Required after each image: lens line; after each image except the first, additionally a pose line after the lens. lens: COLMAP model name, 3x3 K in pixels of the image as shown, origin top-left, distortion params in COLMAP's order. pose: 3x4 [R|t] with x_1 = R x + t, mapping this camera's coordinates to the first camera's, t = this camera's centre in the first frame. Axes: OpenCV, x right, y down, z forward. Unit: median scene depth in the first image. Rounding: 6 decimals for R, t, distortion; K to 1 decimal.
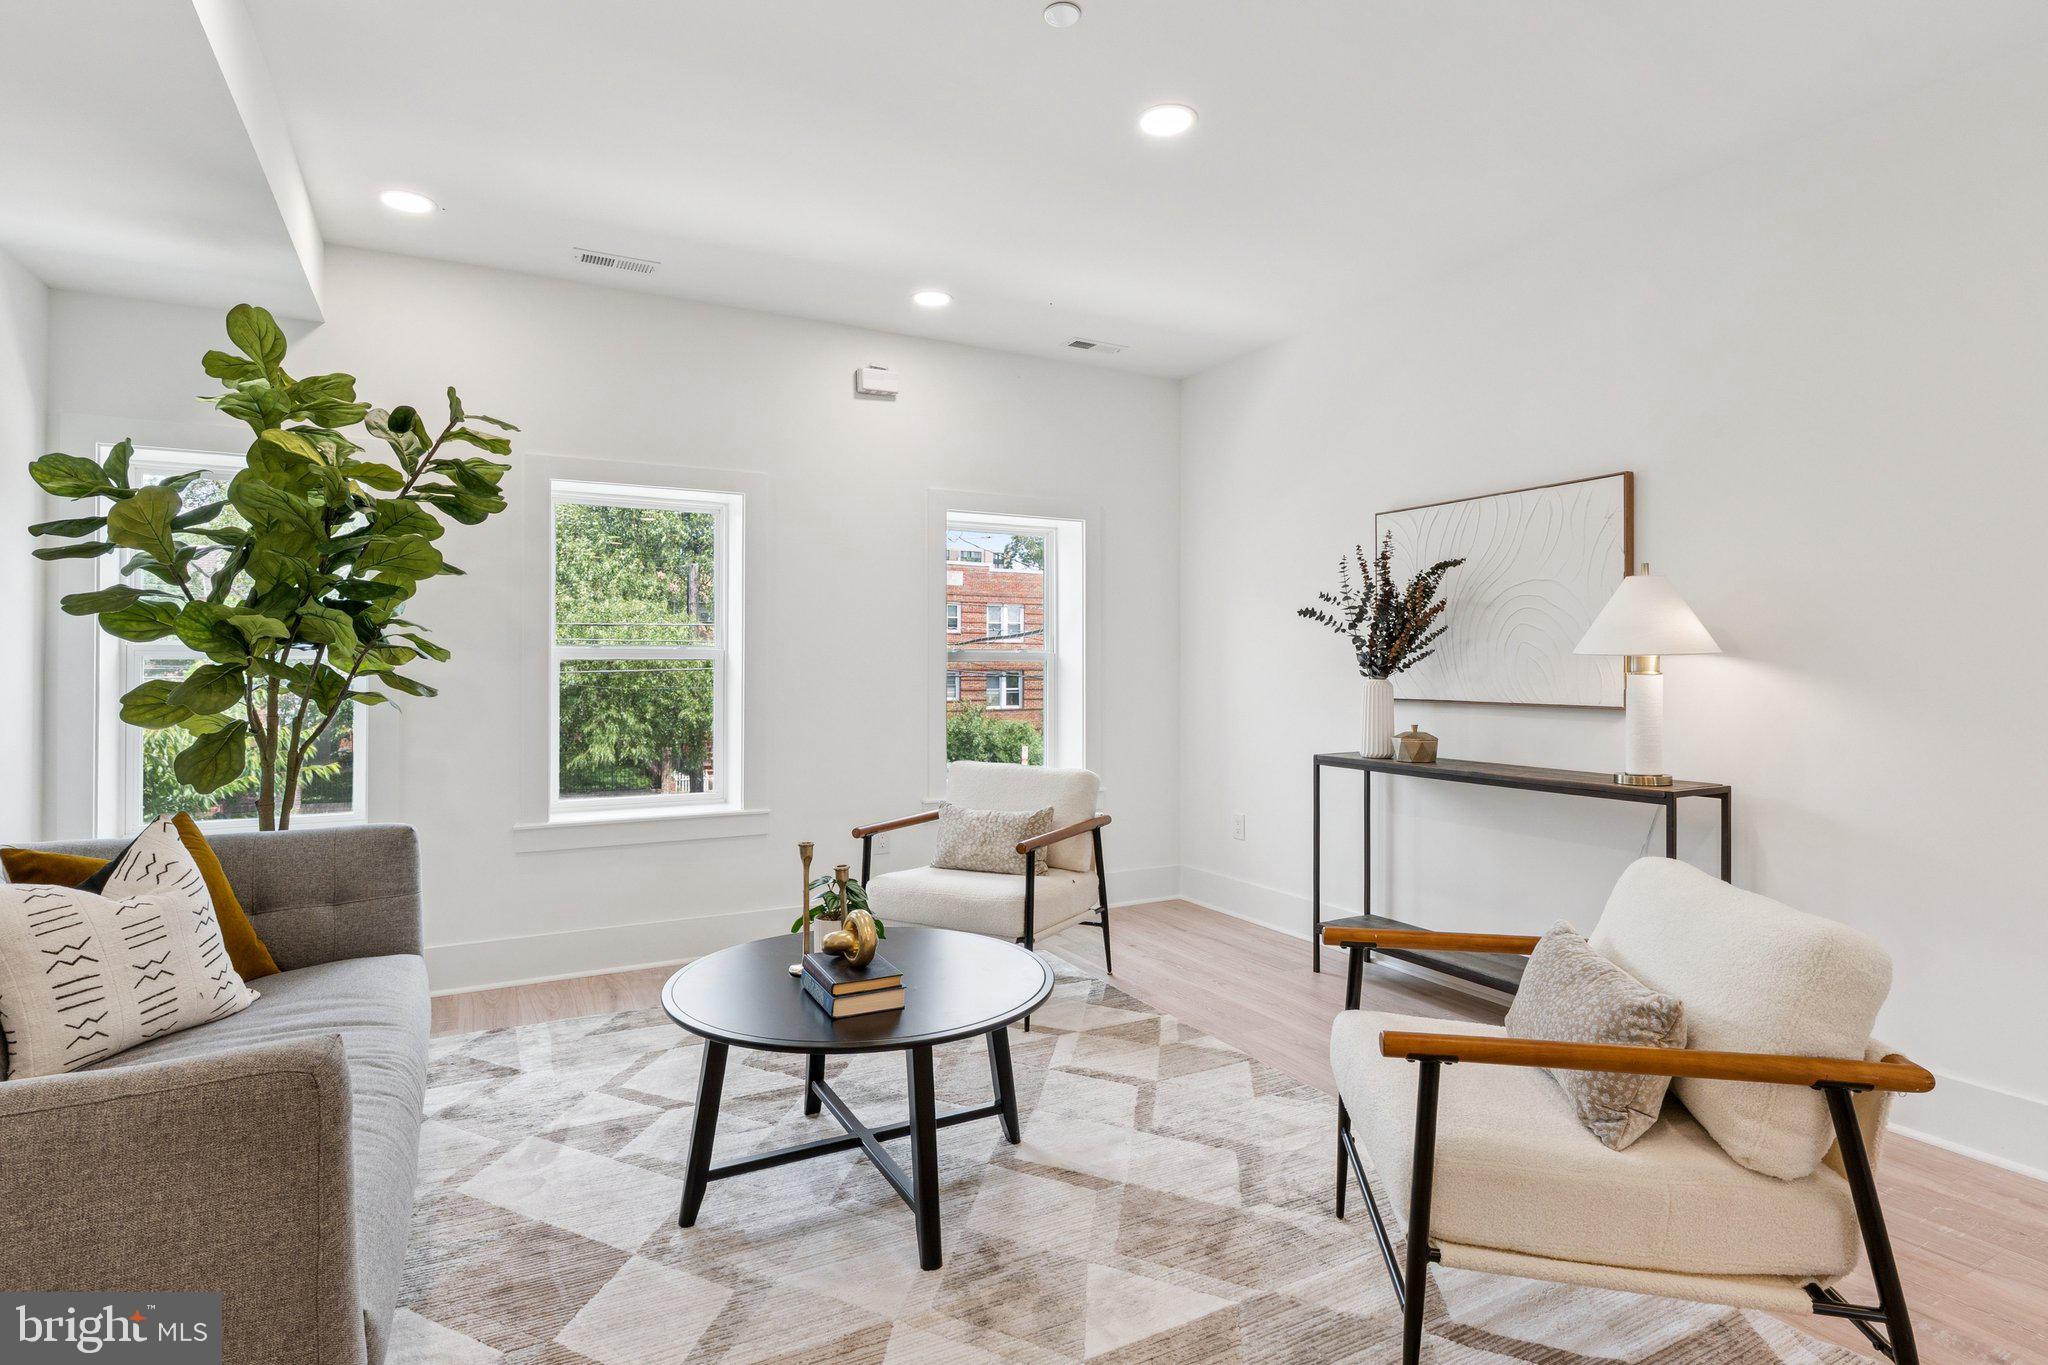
lens RADIAL K [[1021.0, 0, 1024.9], [0, 1021.0, 639.6], [0, 0, 1]] dist [-0.003720, -0.000503]
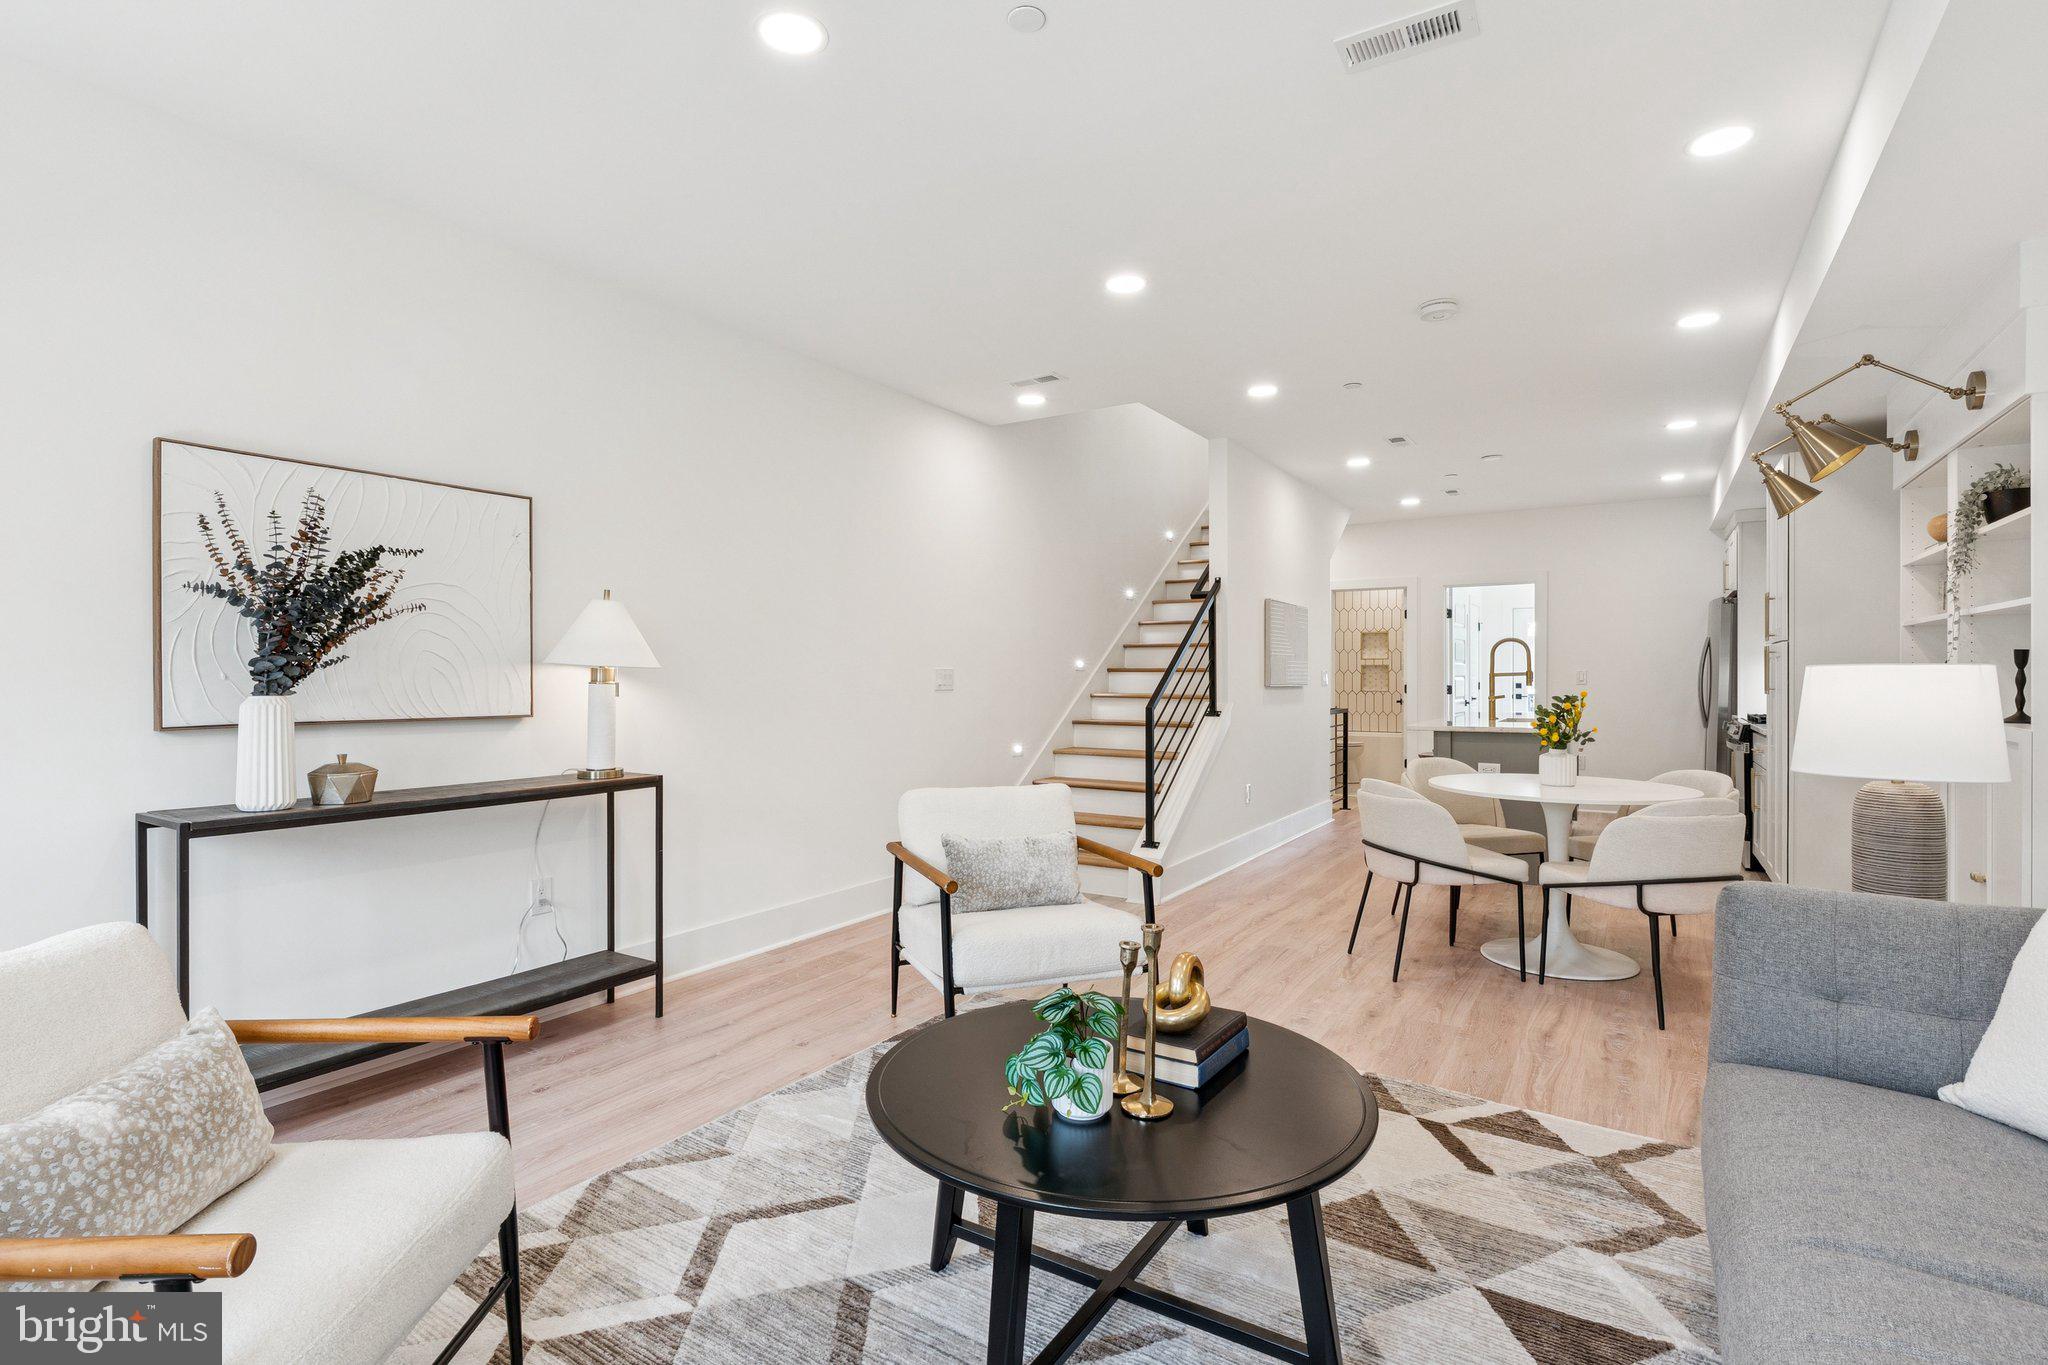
lens RADIAL K [[991.4, 0, 1024.0], [0, 991.4, 682.5], [0, 0, 1]] dist [0.000307, -0.000007]
pose [[-0.494839, -0.008283, 0.868945, -0.524481], [-0.027921, 0.999590, -0.006372, 0.022160], [-0.868536, -0.027415, -0.494867, 0.966118]]
